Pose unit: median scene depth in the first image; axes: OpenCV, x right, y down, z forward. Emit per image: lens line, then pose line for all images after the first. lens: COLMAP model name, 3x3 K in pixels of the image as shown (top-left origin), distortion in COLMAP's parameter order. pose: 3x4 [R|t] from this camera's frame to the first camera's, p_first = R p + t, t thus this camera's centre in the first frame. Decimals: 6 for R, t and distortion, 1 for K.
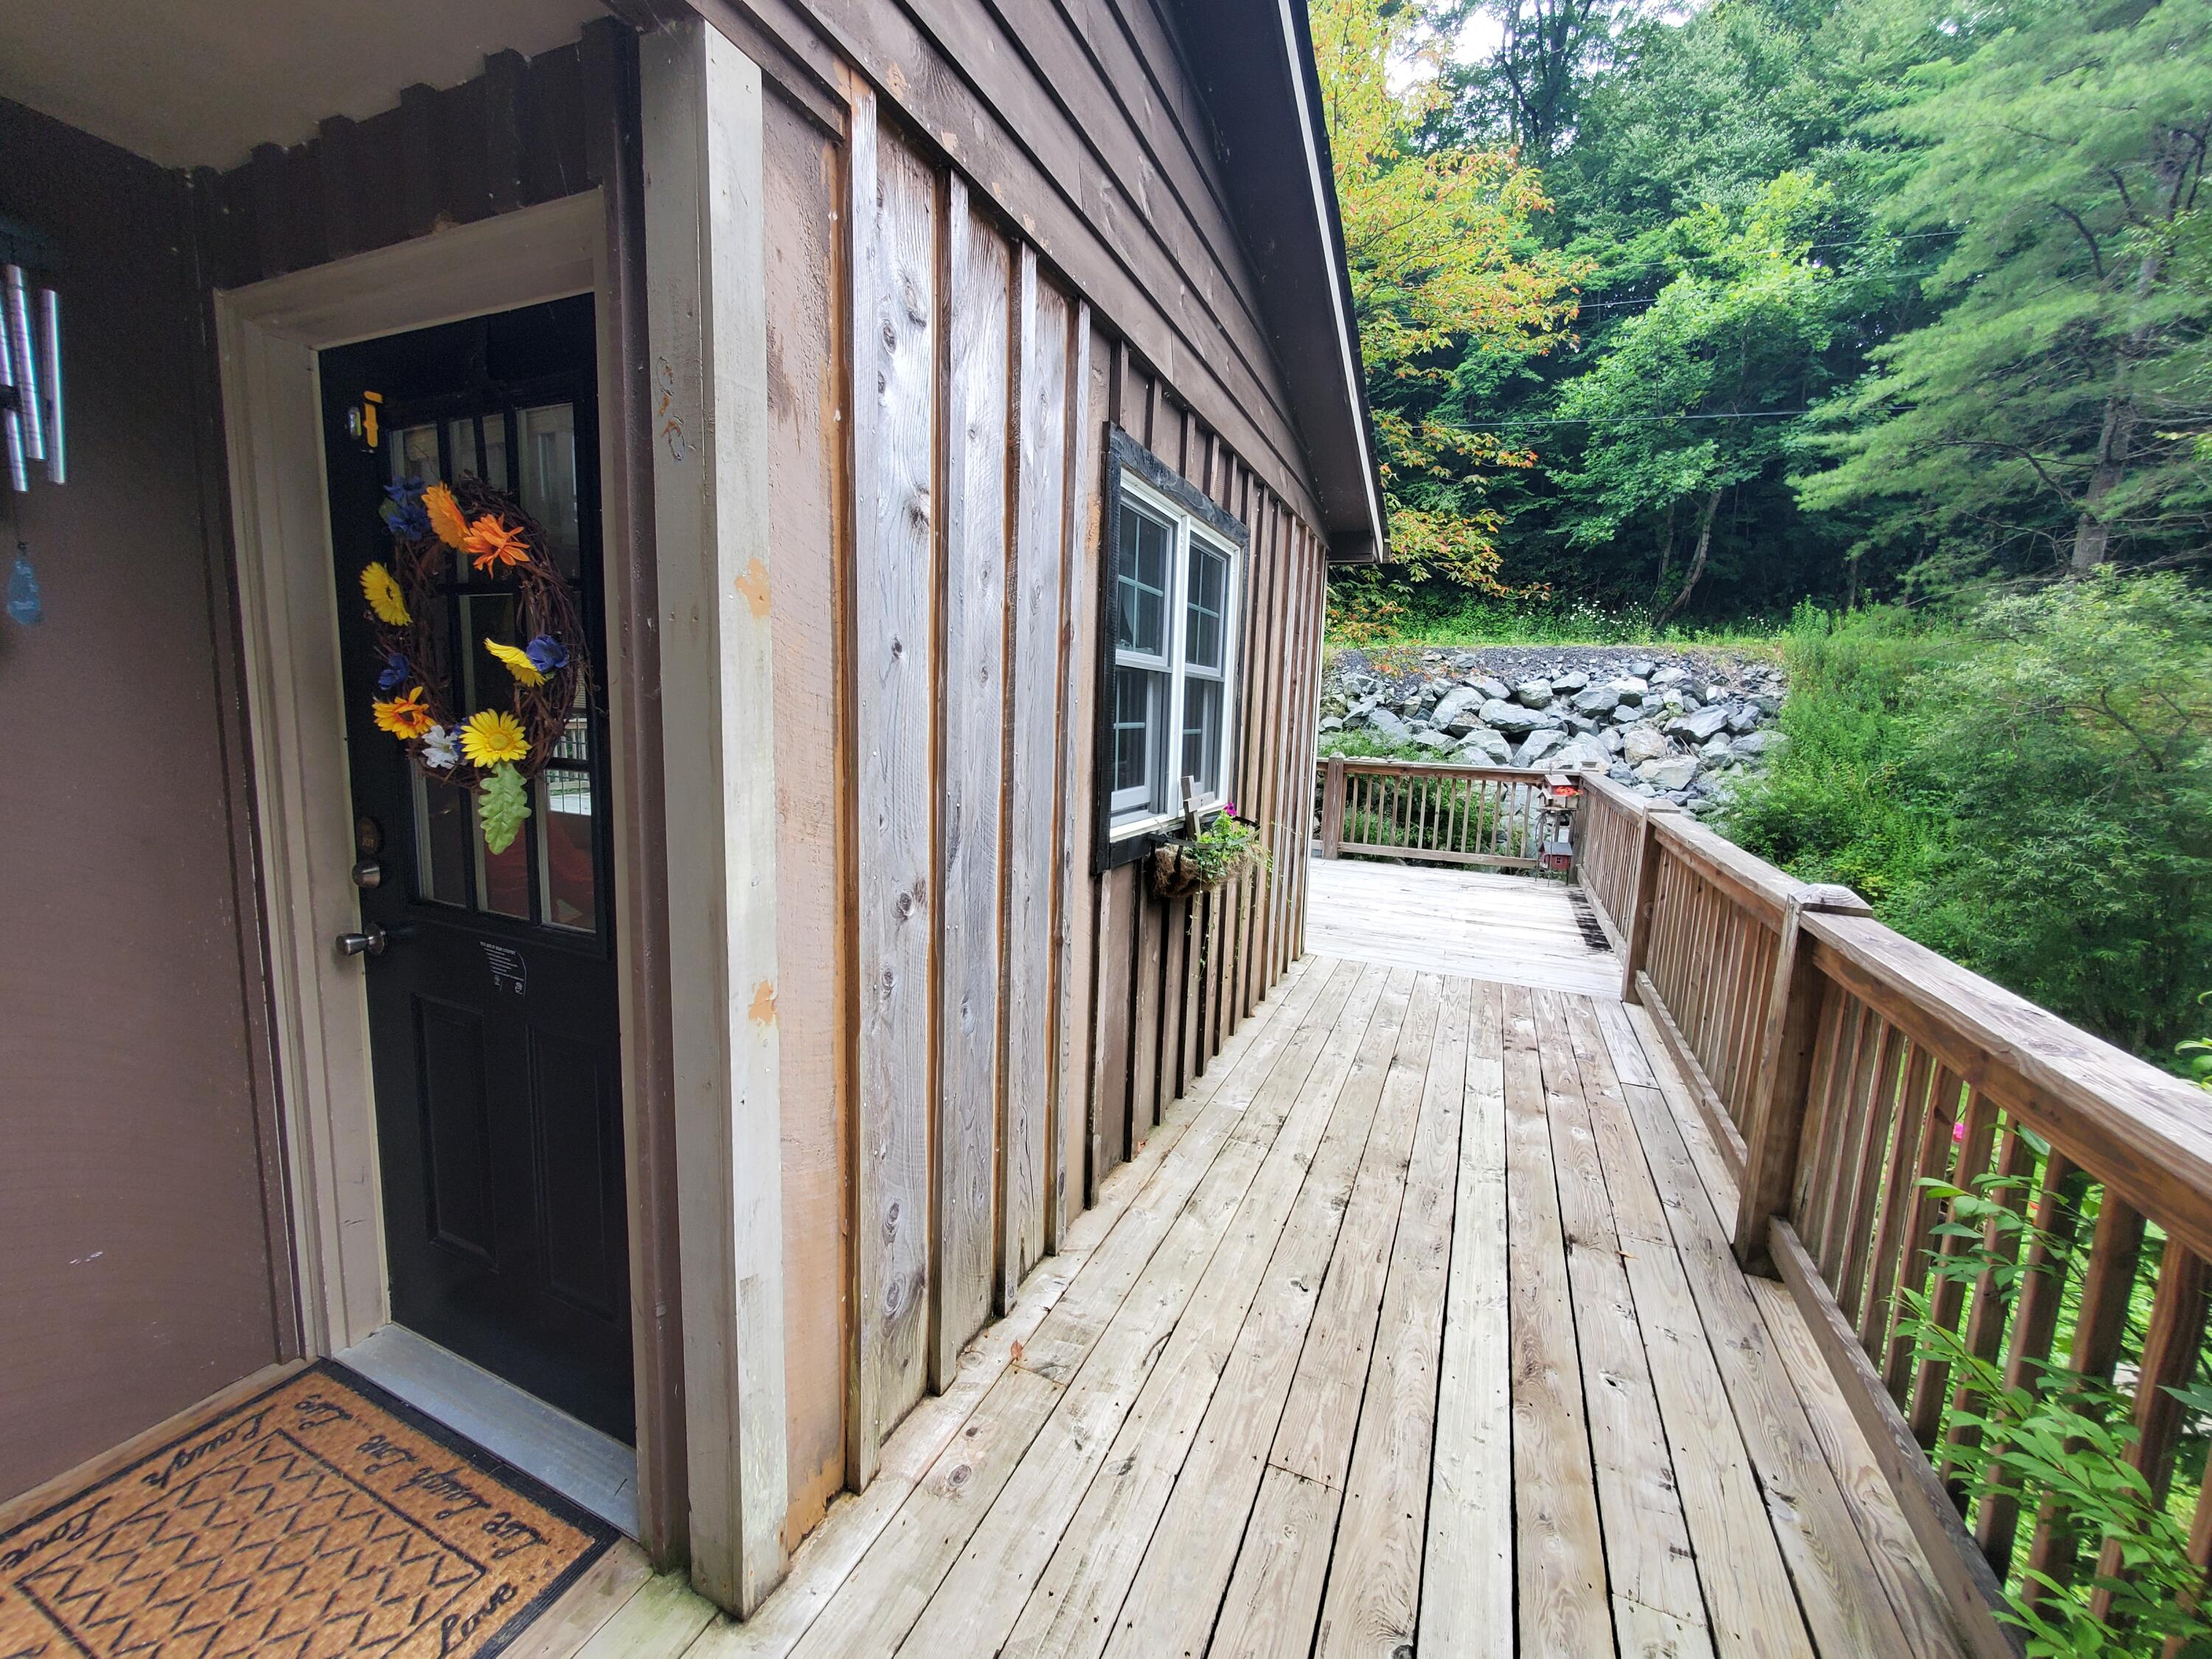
lens RADIAL K [[869.3, 0, 1093.9], [0, 869.3, 818.2], [0, 0, 1]] dist [0.002329, -0.001991]
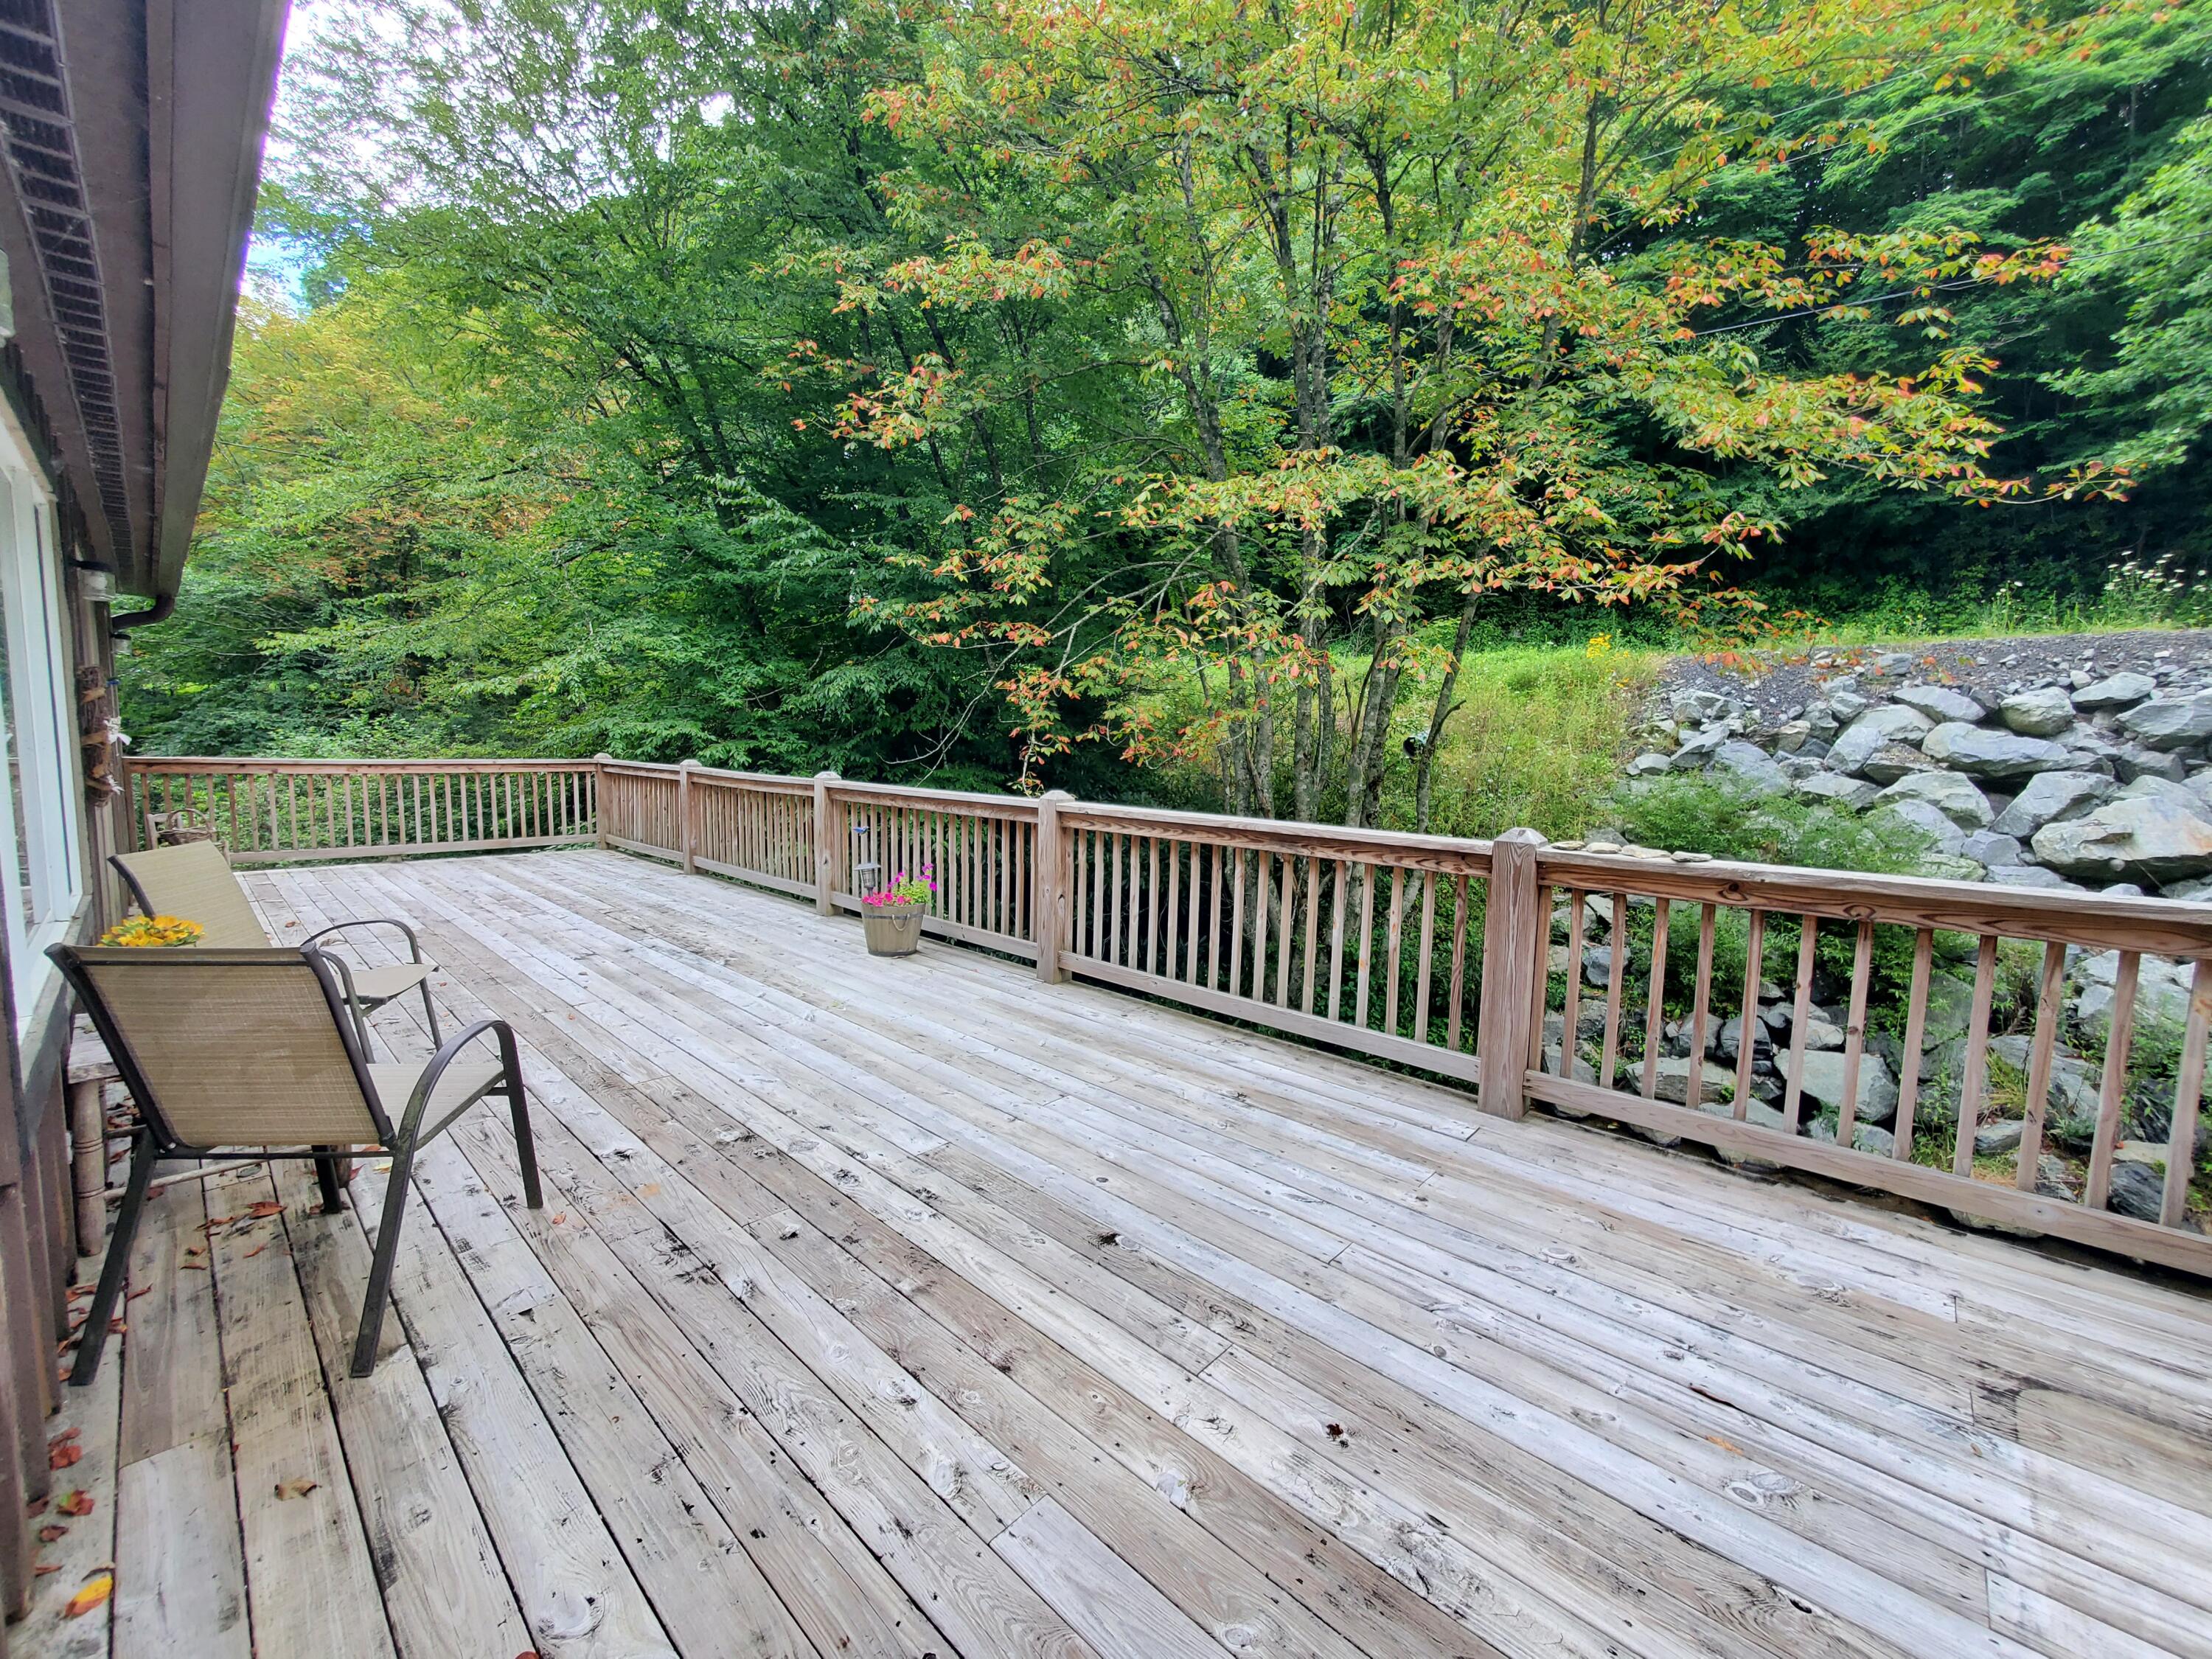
lens RADIAL K [[869.3, 0, 1102.8], [0, 869.3, 818.7], [0, 0, 1]] dist [0.002329, -0.001991]
pose [[0.947356, 0.015033, -0.319830, 0.714068], [-0.030936, 0.998521, -0.044703, -0.181634], [0.318685, 0.052244, 0.946420, 1.849260]]
